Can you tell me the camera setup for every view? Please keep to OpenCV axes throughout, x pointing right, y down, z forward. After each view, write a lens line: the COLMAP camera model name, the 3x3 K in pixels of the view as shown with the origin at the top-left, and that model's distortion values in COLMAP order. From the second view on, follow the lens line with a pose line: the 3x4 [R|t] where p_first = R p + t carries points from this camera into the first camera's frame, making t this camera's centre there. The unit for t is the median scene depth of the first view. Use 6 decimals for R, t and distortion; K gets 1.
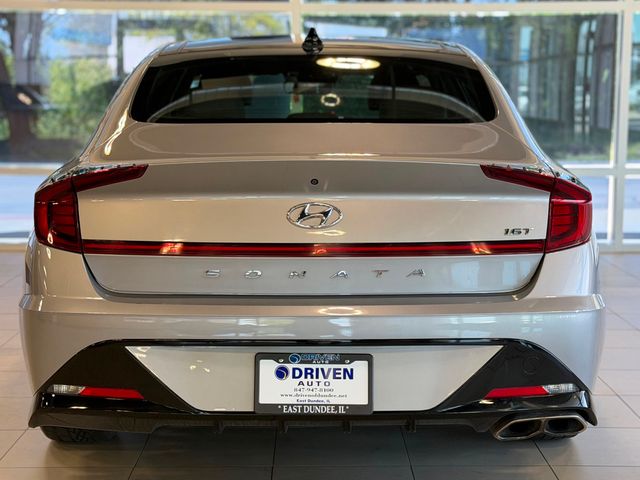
lens RADIAL K [[1184.7, 0, 323.9], [0, 1184.7, 238.7], [0, 0, 1]] dist [0.104110, 0.000000]
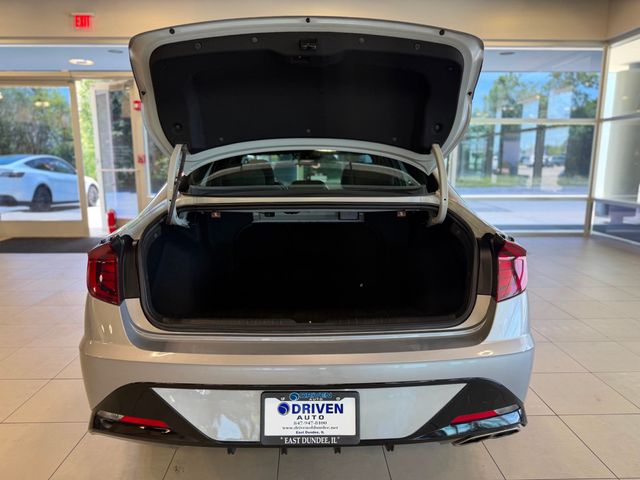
lens RADIAL K [[447.6, 0, 323.8], [0, 447.6, 237.6], [0, 0, 1]] dist [0.031356, -0.040256]
pose [[0.999660, -0.002992, 0.025895, -0.006027], [0.001777, 0.998903, 0.046802, -0.080536], [-0.026007, -0.046740, 0.998568, 0.554369]]
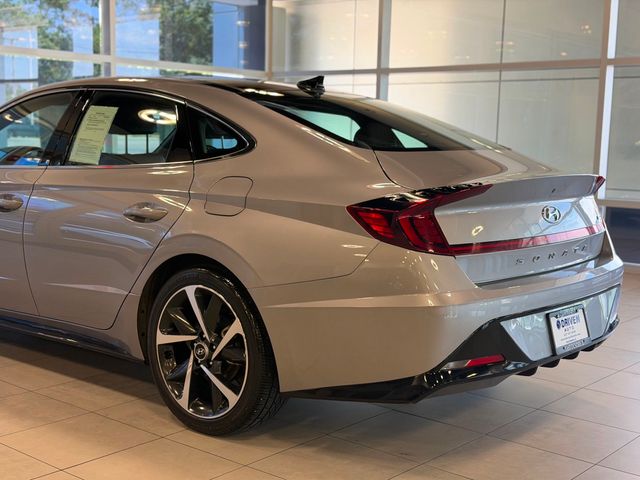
lens RADIAL K [[889.4, 0, 322.8], [0, 889.4, 239.4], [0, 0, 1]] dist [0.097971, 0.000000]
pose [[0.644014, -0.075279, 0.761301, -1.039173], [0.072676, 0.996666, 0.037073, -0.051300], [-0.761554, 0.031453, 0.647338, 0.509745]]
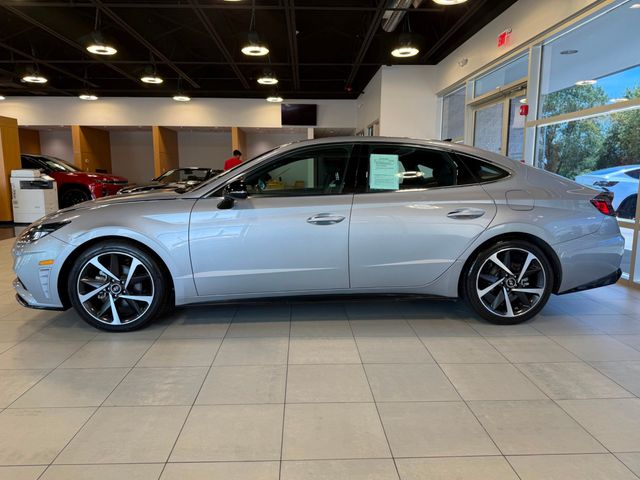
lens RADIAL K [[447.6, 0, 314.3], [0, 447.6, 243.8], [0, 0, 1]] dist [0.031356, -0.040256]
pose [[0.029945, 0.152871, -0.987792, 1.332042], [-0.123887, 0.981183, 0.148092, -0.195386], [0.991844, 0.117940, 0.048320, 1.797309]]
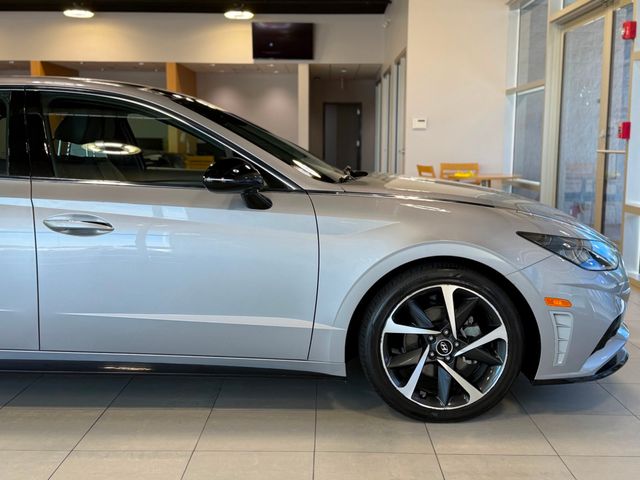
lens RADIAL K [[779.4, 0, 317.8], [0, 779.4, 242.5], [0, 0, 1]] dist [0.048474, 0.000000]
pose [[-0.015697, 0.123569, -0.992212, 1.264926], [-0.127641, 0.983968, 0.124562, -0.234223], [0.991696, 0.128602, 0.000327, 2.092830]]
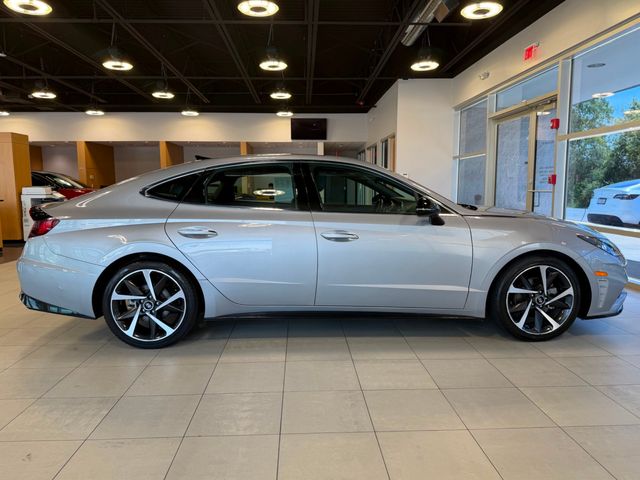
lens RADIAL K [[459.3, 0, 315.5], [0, 459.3, 242.4], [0, 0, 1]] dist [0.043586, -0.056895]
pose [[0.035945, 0.116064, -0.992591, 1.326325], [-0.116982, 0.986893, 0.111161, -0.187038], [0.992483, 0.112119, 0.049051, 1.659173]]
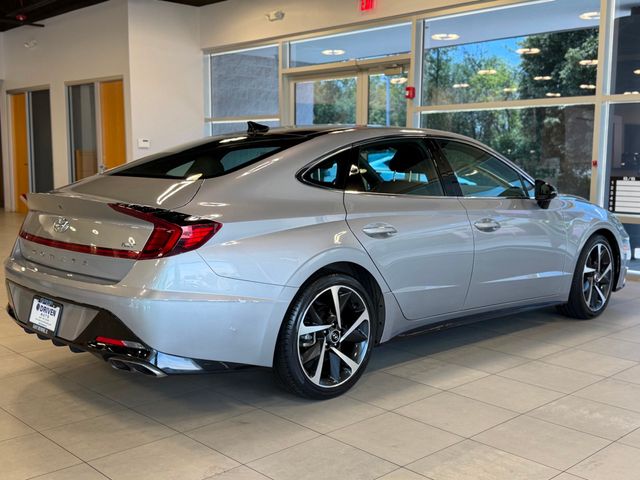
lens RADIAL K [[730.0, 0, 318.3], [0, 730.0, 239.1], [0, 0, 1]] dist [0.069247, 0.000000]
pose [[0.688579, 0.085609, -0.720090, 1.103549], [-0.098307, 0.994860, 0.024271, -0.066333], [0.718467, 0.054077, 0.693456, 0.501085]]
